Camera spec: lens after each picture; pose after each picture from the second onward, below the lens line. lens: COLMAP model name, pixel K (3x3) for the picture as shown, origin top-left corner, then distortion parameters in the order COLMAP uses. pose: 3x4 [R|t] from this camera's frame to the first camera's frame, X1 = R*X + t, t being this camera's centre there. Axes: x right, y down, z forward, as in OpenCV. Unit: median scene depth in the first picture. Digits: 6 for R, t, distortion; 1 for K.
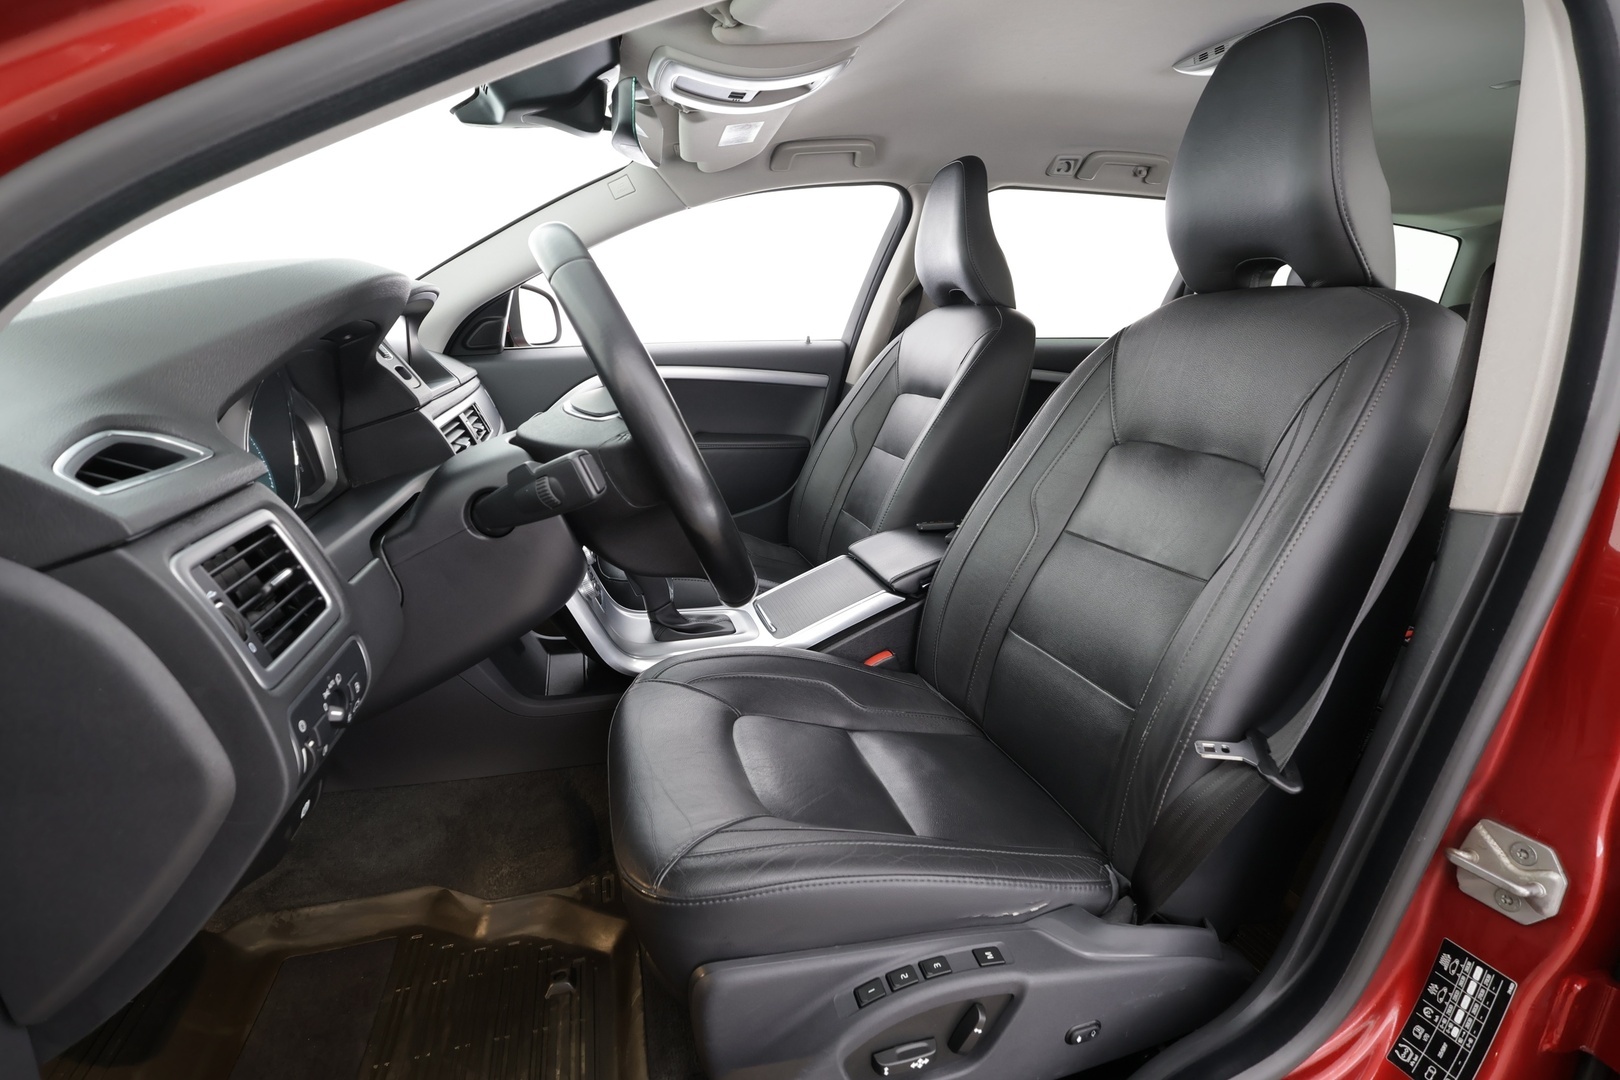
lens RADIAL K [[797.3, 0, 810.0], [0, 797.3, 540.0], [0, 0, 1]] dist [-0.002333, 0.000877]
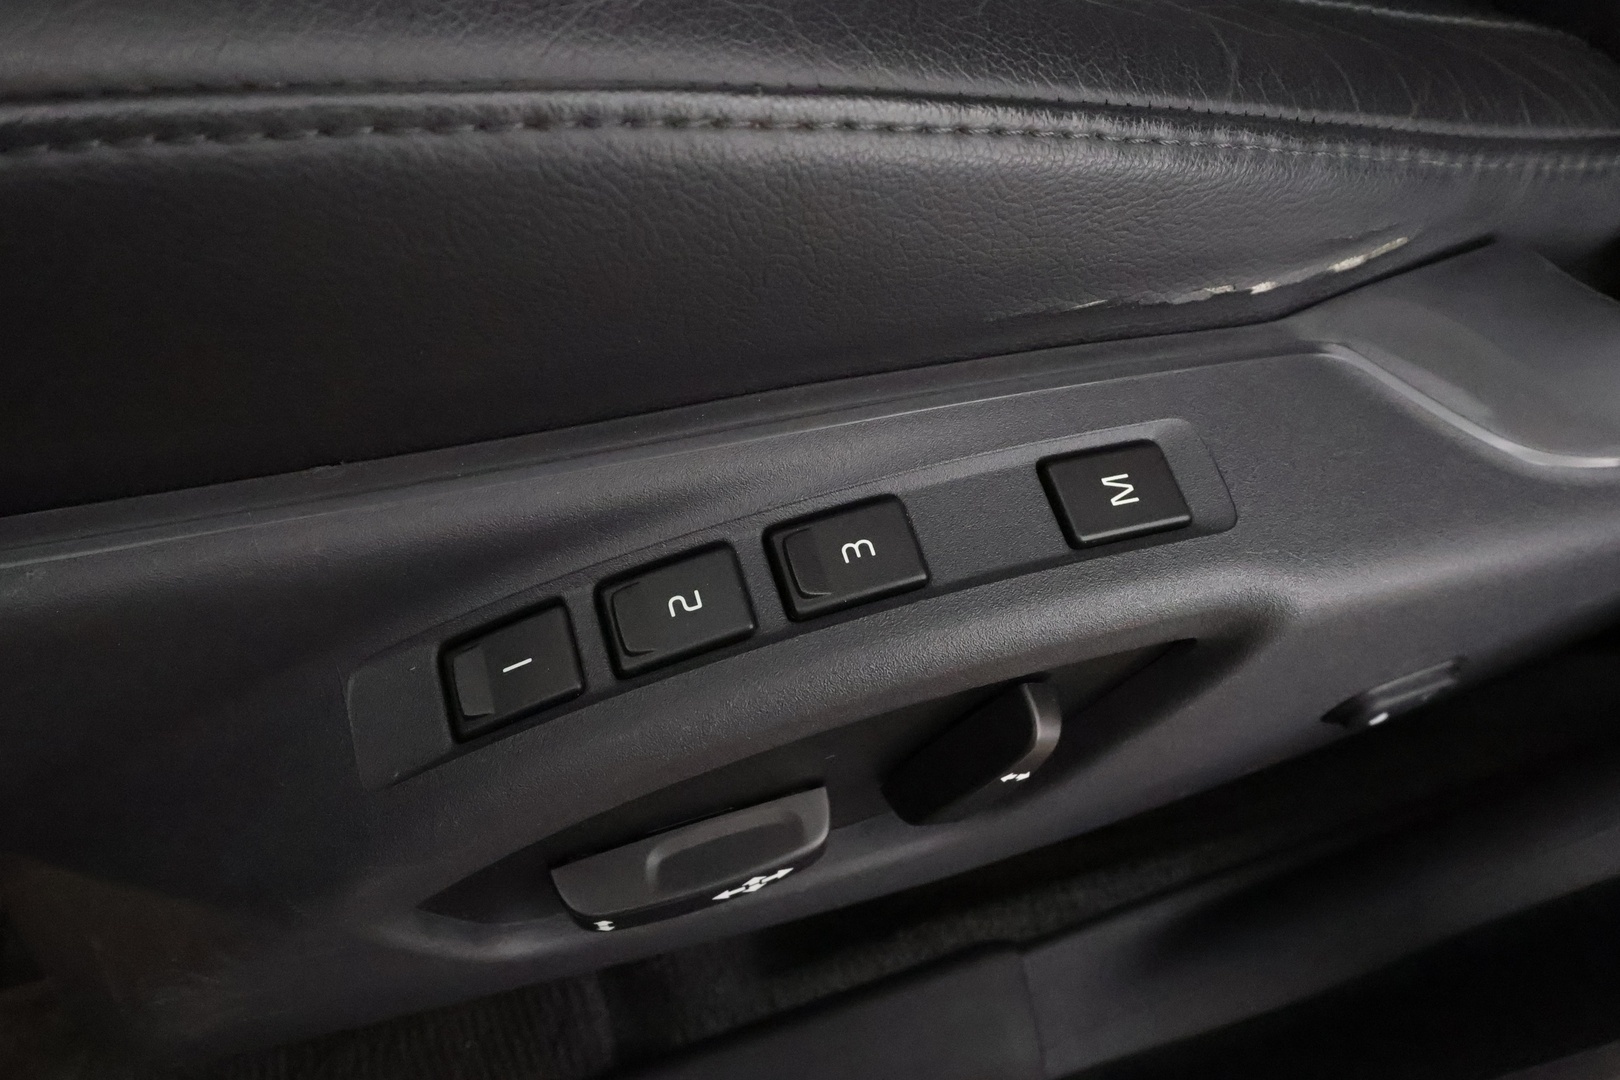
lens RADIAL K [[1174.8, 0, 810.0], [0, 1174.8, 540.0], [0, 0, 1]] dist [0.002994, -0.001105]
pose [[0.997920, -0.006882, 0.064094, 0.125056], [-0.038580, 0.732800, 0.679350, 0.326345], [-0.051643, -0.680410, 0.731010, 0.766840]]
